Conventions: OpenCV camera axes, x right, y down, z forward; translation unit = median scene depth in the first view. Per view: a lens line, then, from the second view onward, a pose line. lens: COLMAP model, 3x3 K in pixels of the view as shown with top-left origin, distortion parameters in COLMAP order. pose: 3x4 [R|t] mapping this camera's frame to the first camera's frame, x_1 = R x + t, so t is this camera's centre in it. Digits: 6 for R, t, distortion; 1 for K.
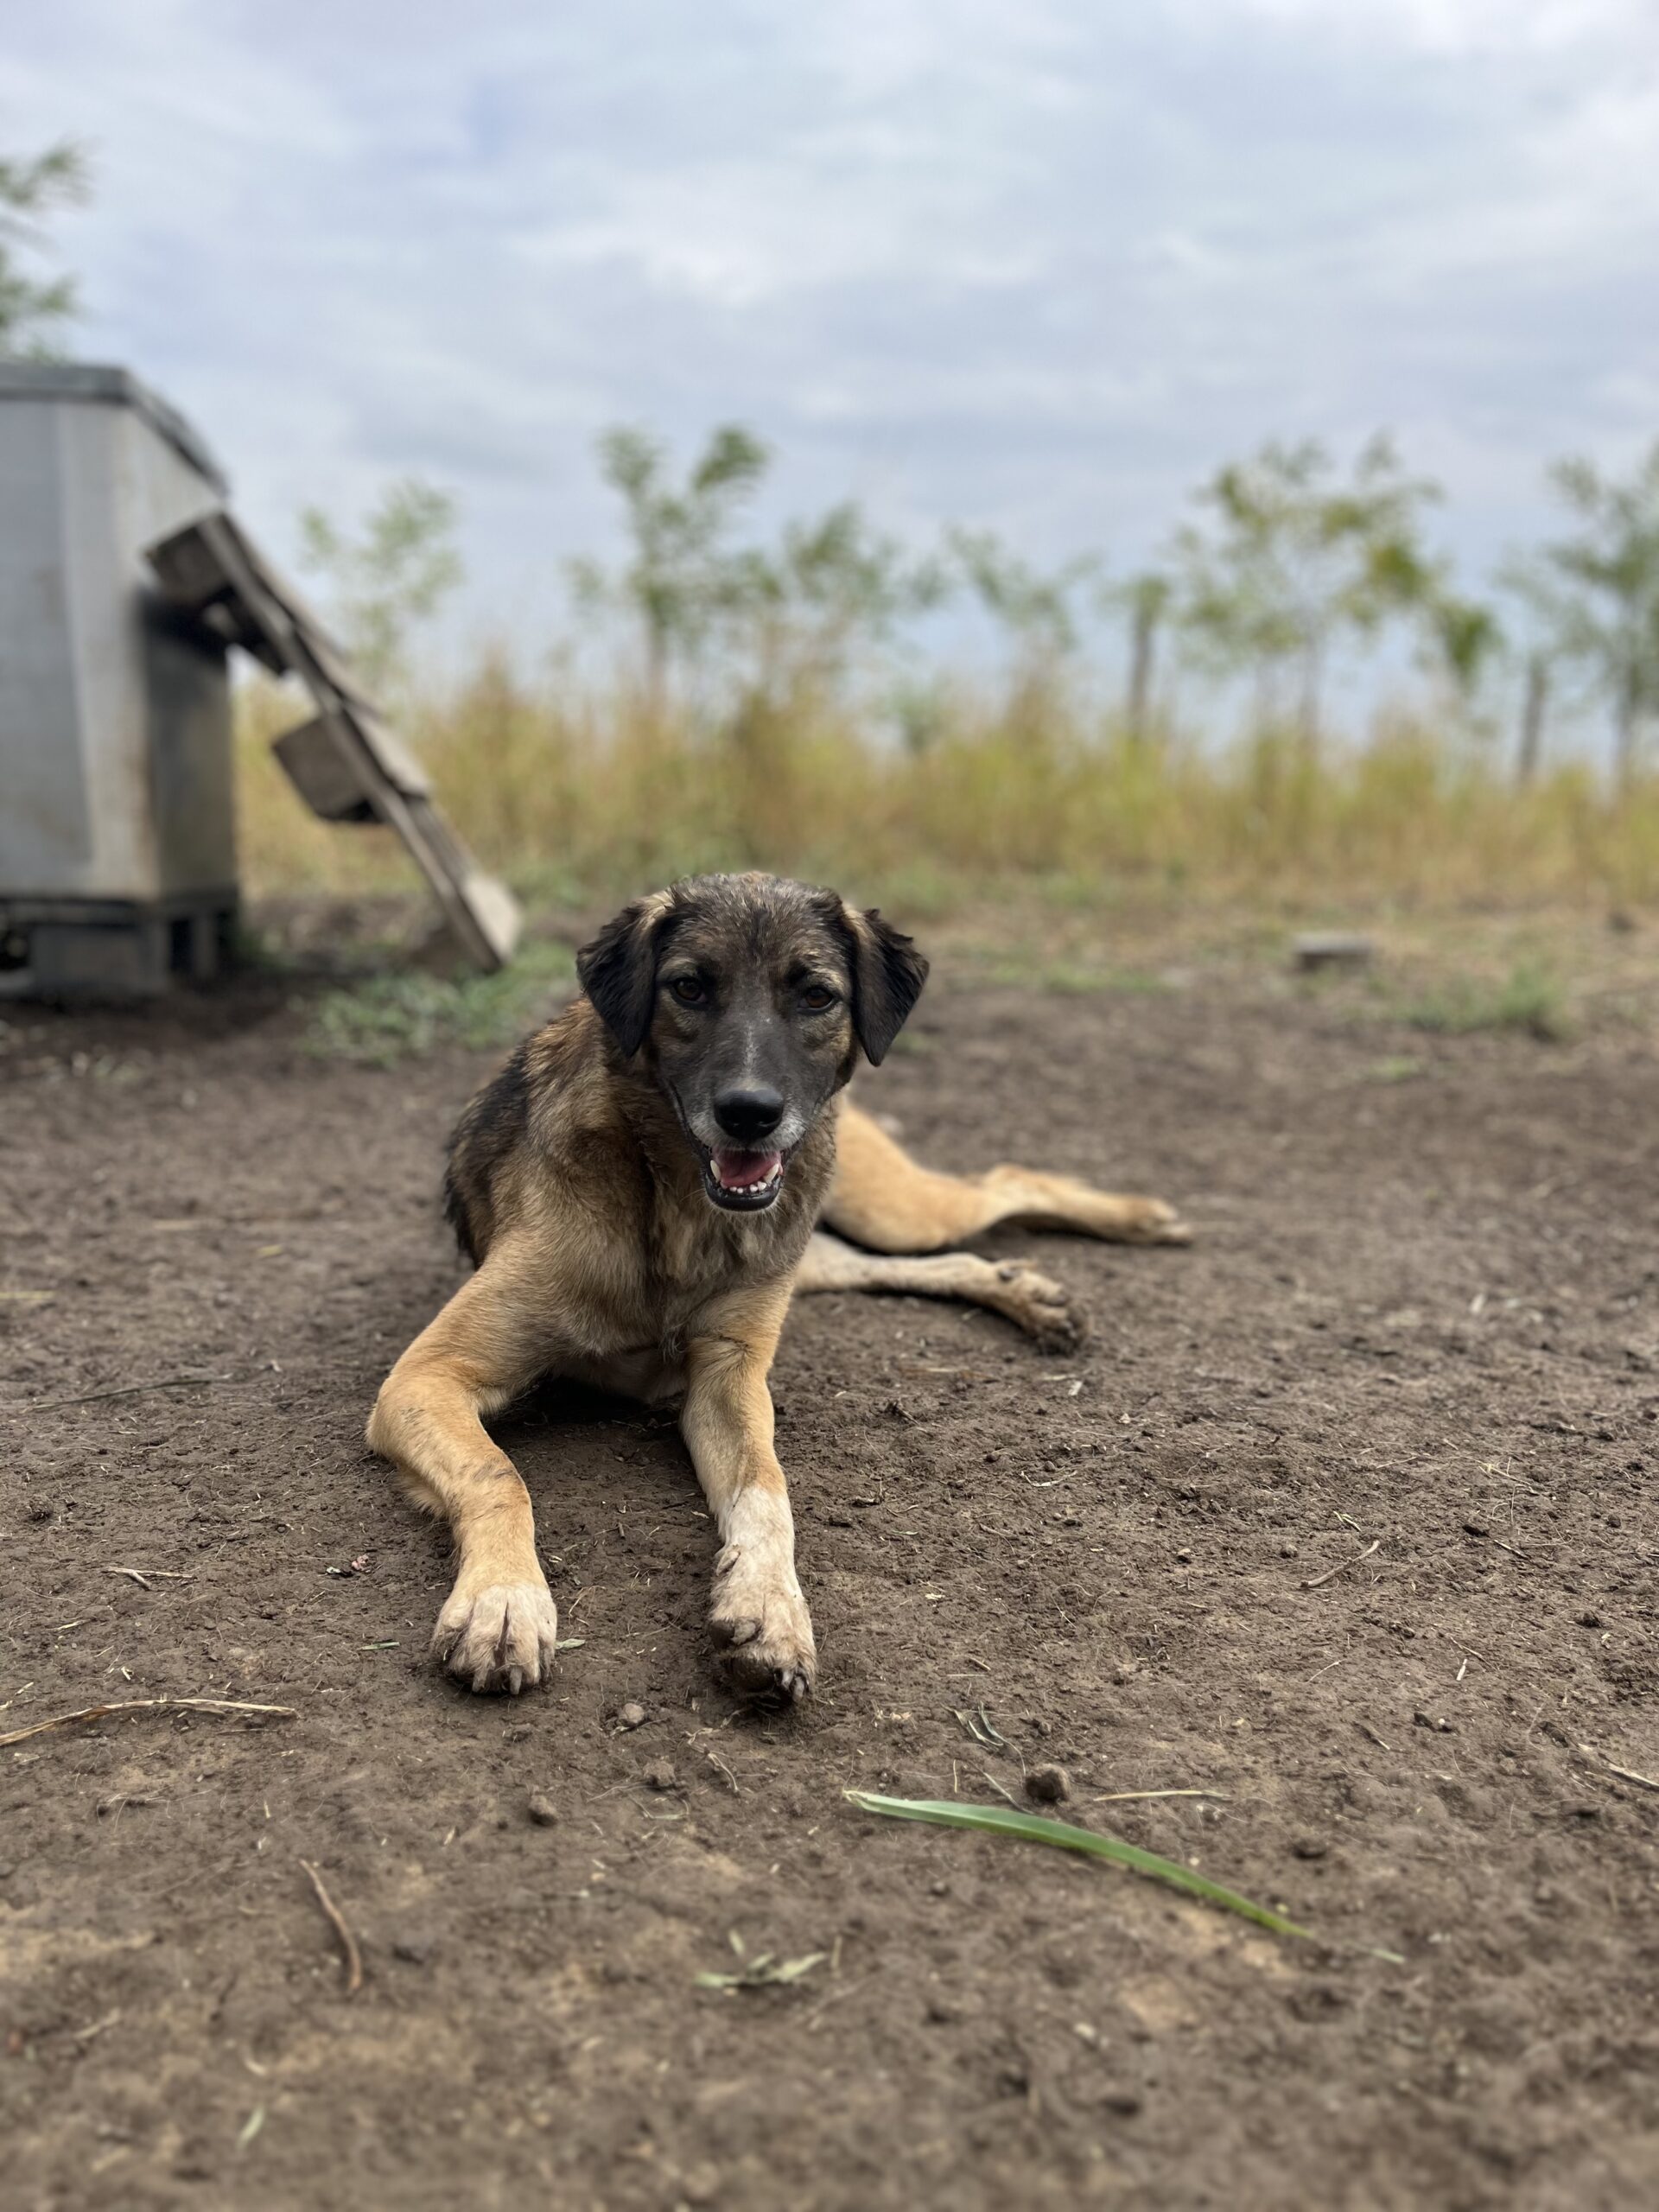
lens RADIAL K [[1677.2, 0, 821.5], [0, 1677.2, 1146.7], [0, 0, 1]] dist [0.054809, -0.082989]
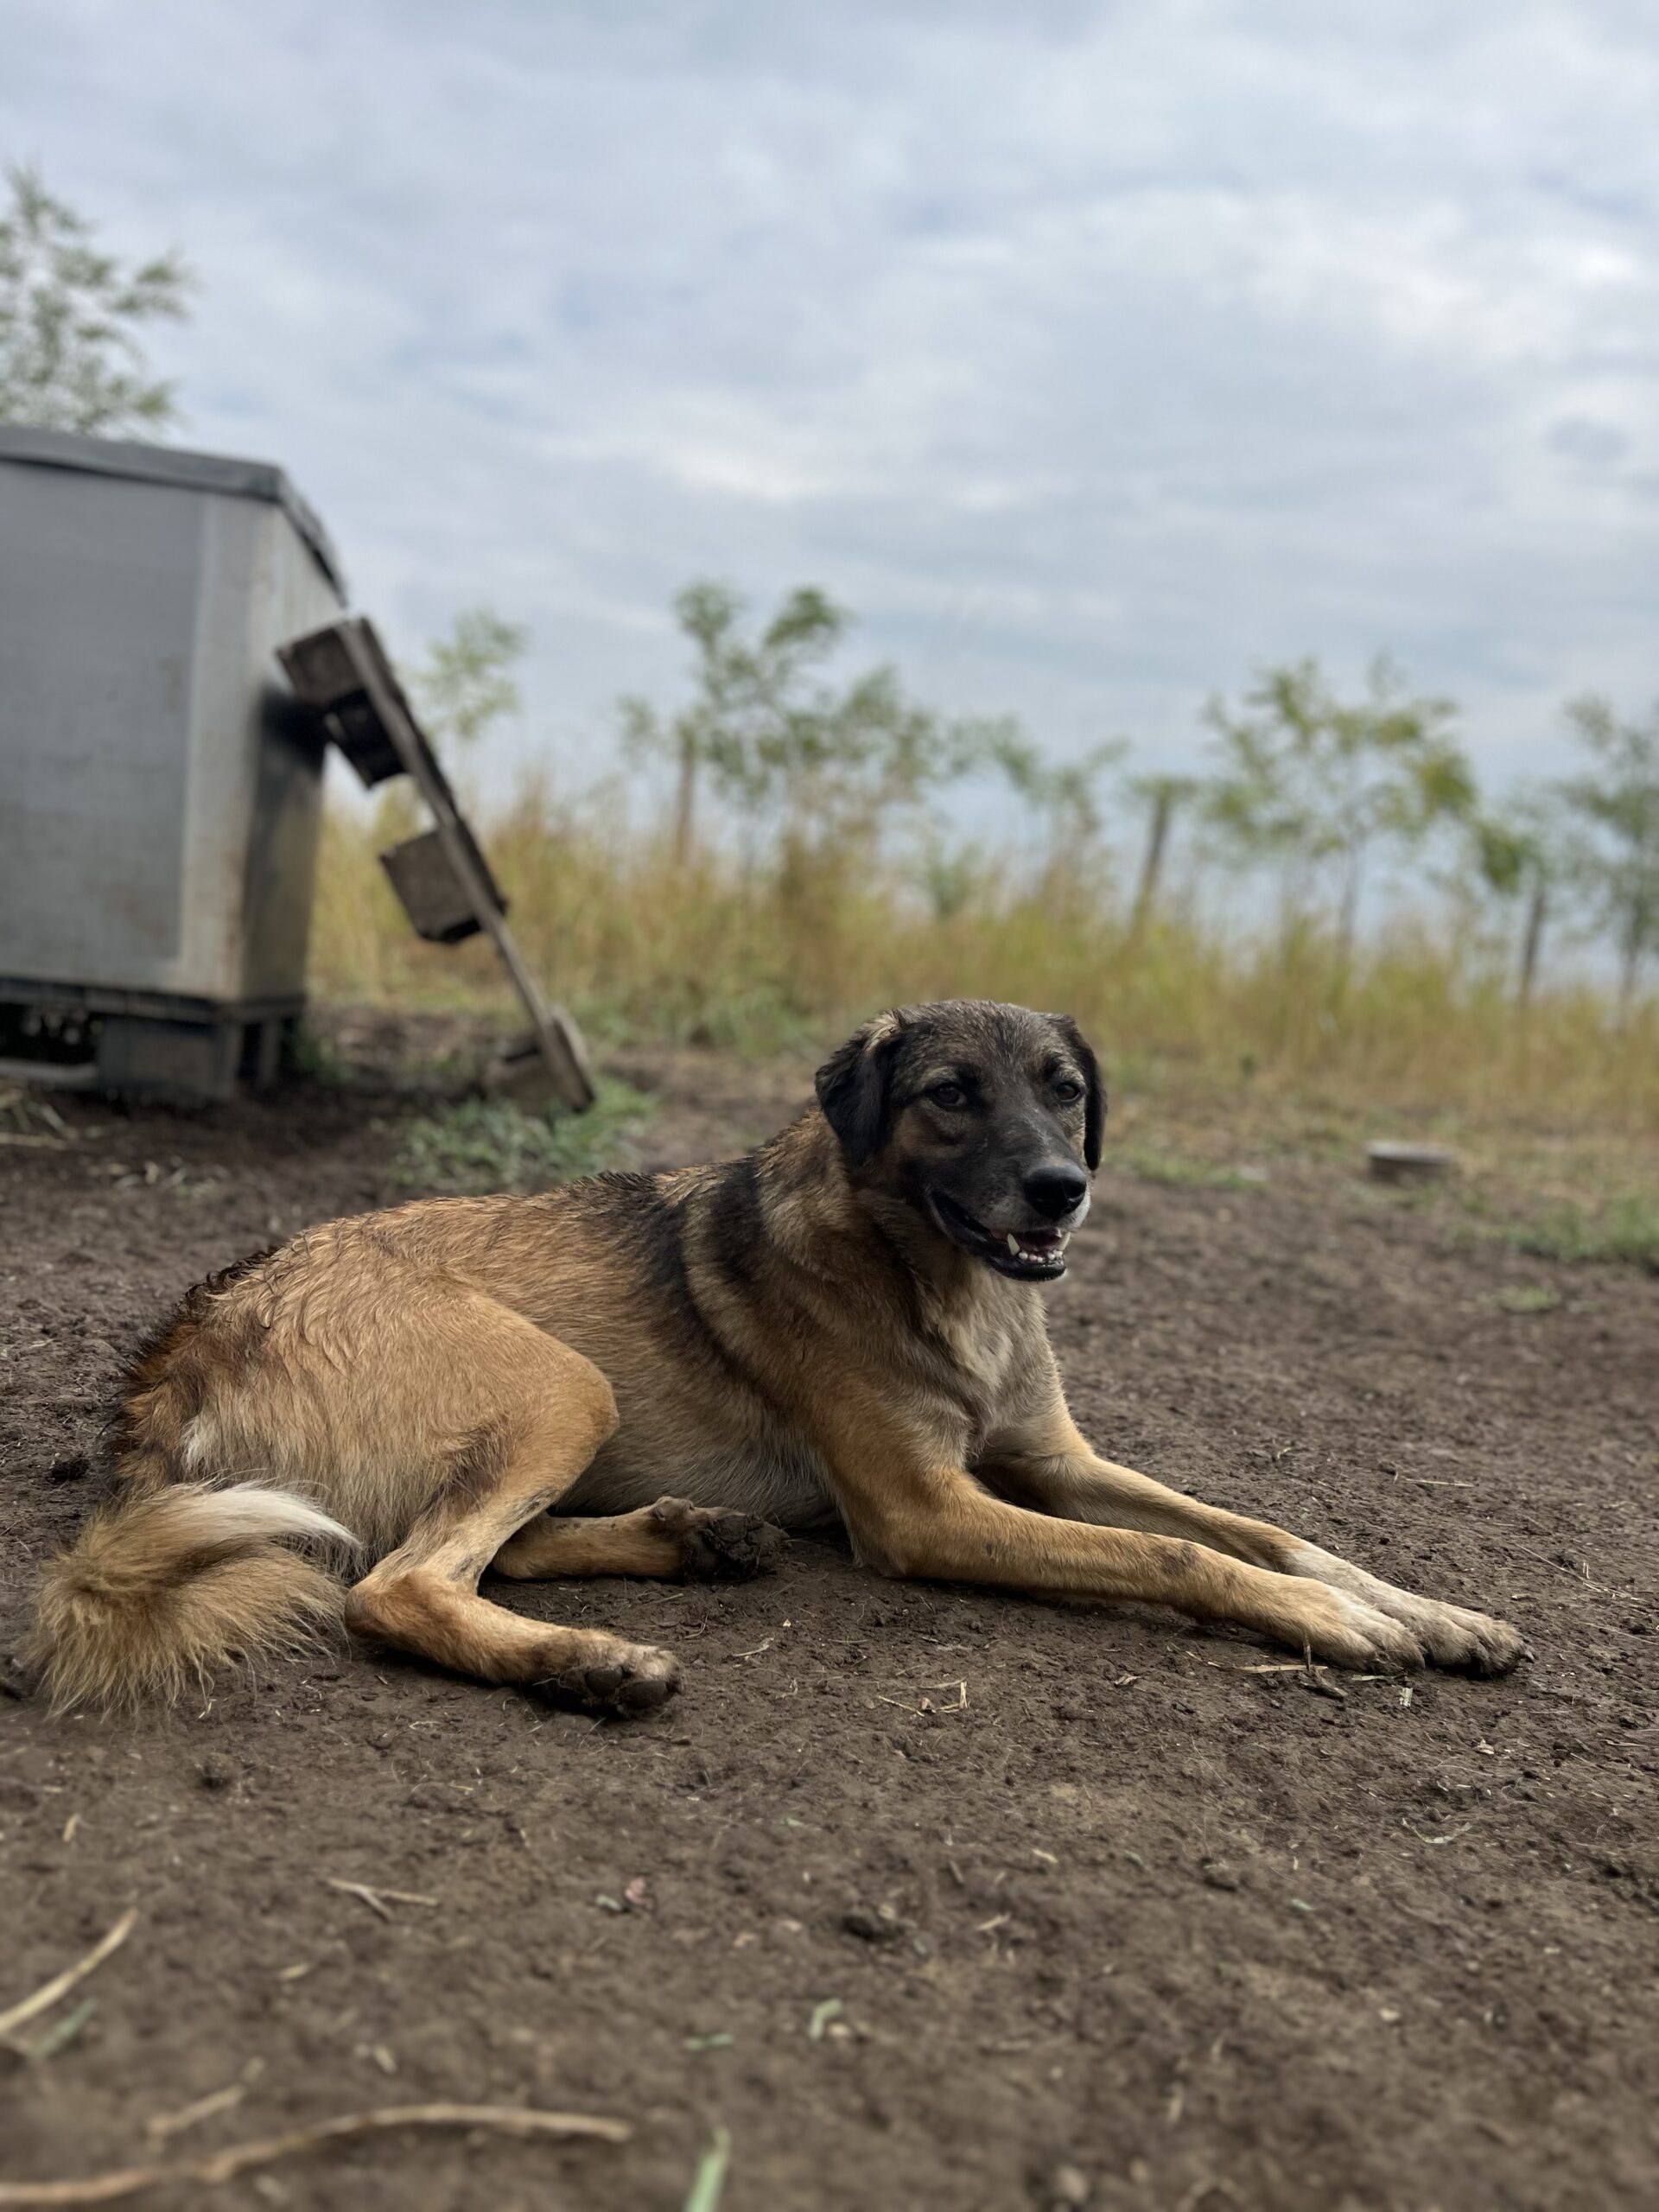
lens RADIAL K [[1677.2, 0, 812.9], [0, 1677.2, 1109.6], [0, 0, 1]] dist [0.054809, -0.082989]
pose [[0.995814, 0.090863, 0.009934, -0.168815], [-0.089229, 0.989929, -0.109907, -0.025519], [-0.019820, 0.108560, 0.993892, 0.128425]]
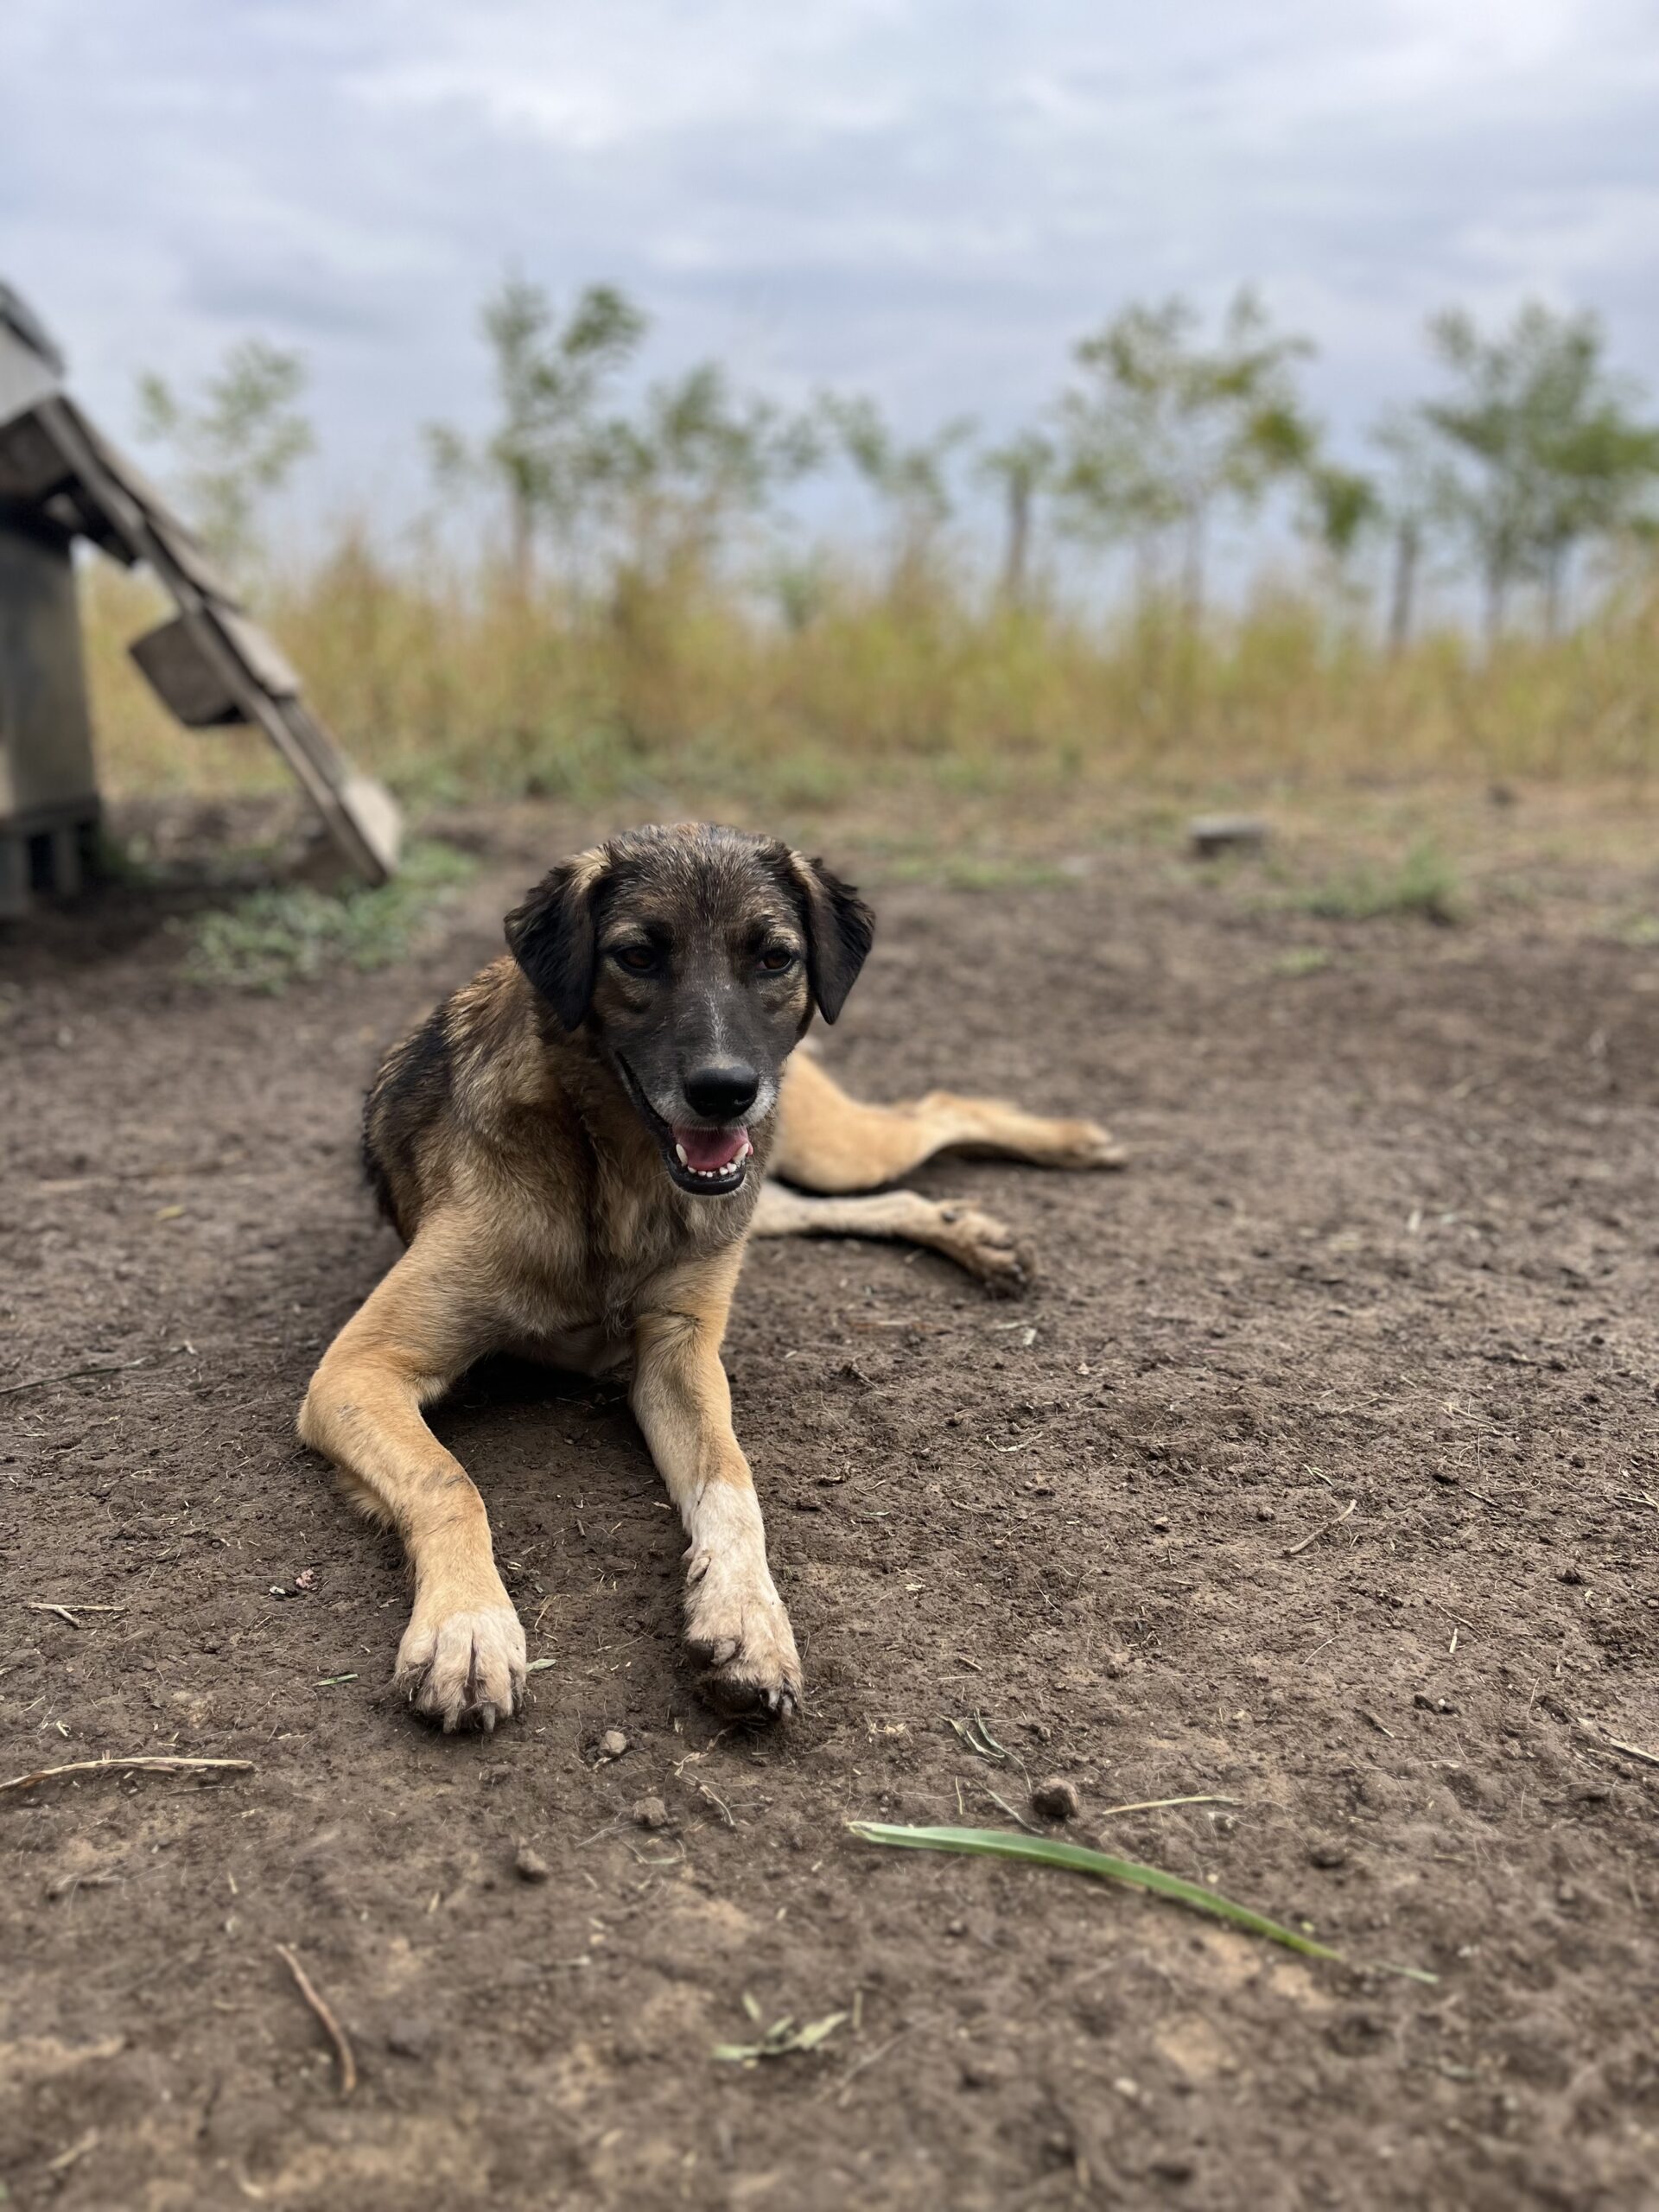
lens RADIAL K [[1677.2, 0, 829.5], [0, 1677.2, 1137.0], [0, 0, 1]] dist [0.054809, -0.082989]
pose [[0.996927, -0.035528, 0.069814, -0.027701], [0.030809, 0.997241, 0.067544, -0.039768], [-0.072021, -0.065185, 0.995271, 0.040567]]
